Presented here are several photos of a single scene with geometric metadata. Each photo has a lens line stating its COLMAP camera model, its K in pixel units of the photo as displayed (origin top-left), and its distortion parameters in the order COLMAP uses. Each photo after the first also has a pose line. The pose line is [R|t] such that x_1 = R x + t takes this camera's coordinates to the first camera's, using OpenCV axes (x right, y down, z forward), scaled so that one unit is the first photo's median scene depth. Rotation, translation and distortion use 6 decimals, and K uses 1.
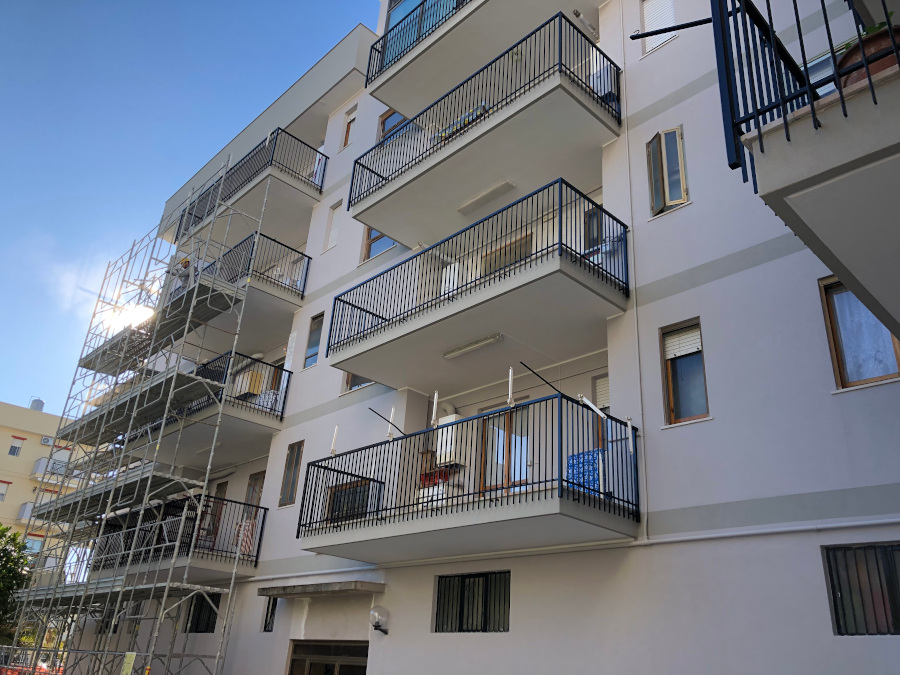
lens RADIAL K [[733.7, 0, 453.6], [0, 733.7, 315.9], [0, 0, 1]] dist [0.027254, 0.001656]
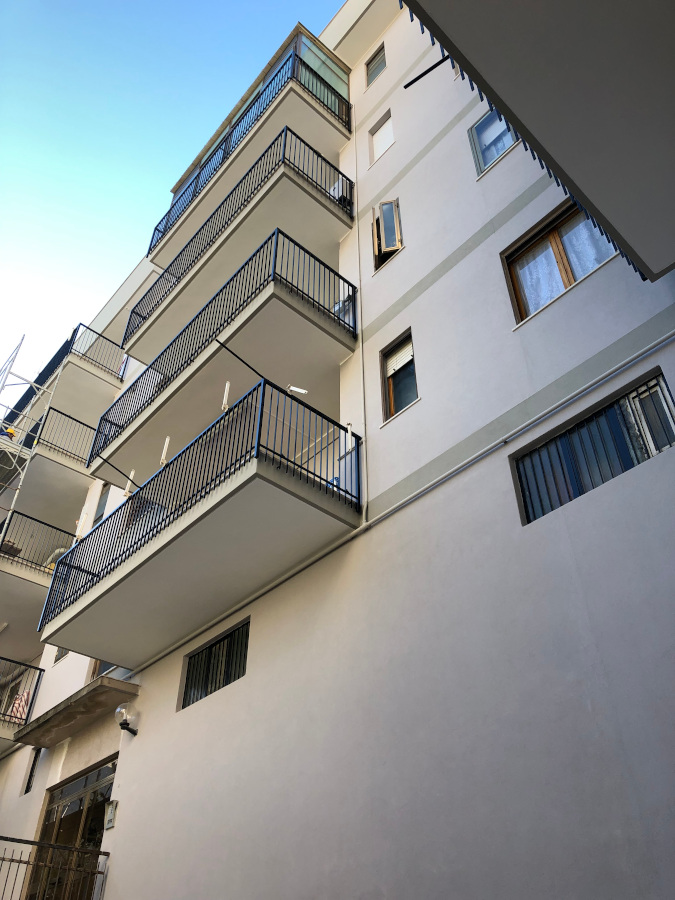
lens RADIAL K [[733.7, 0, 337.5], [0, 733.7, 450.0], [0, 0, 1]] dist [0.027254, 0.001656]
pose [[0.997217, -0.074278, 0.006437, 0.202452], [0.073400, 0.962929, -0.259577, 0.404932], [0.013082, 0.259327, 0.965701, 0.051943]]
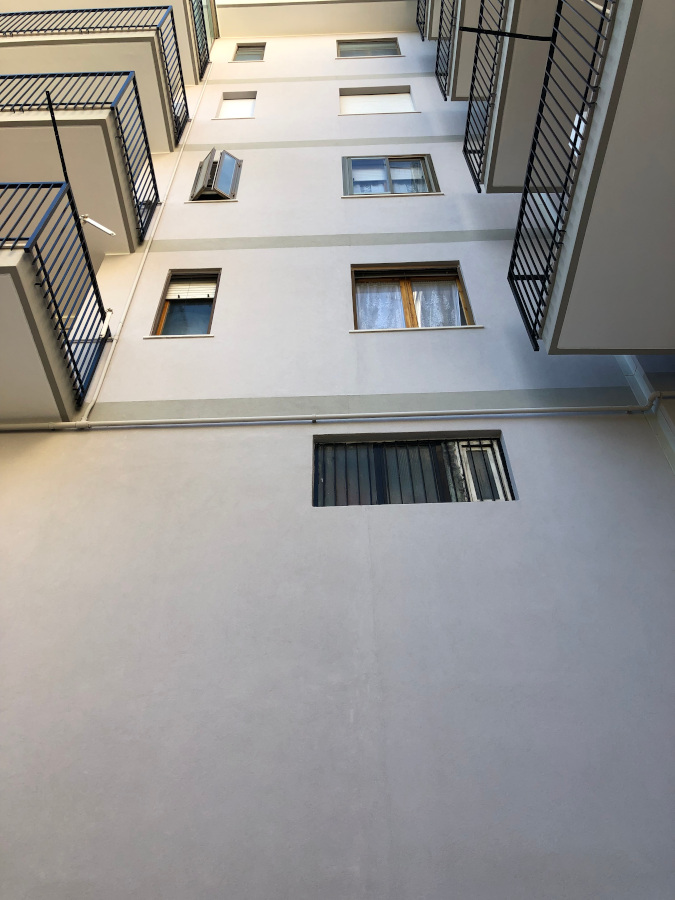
lens RADIAL K [[738.5, 0, 337.5], [0, 738.5, 450.0], [0, 0, 1]] dist [0.023779, -0.008436]
pose [[0.707674, 0.465758, 0.531288, 0.057647], [-0.247958, 0.867850, -0.430528, 0.514533], [-0.661600, 0.172936, 0.729643, 0.280539]]
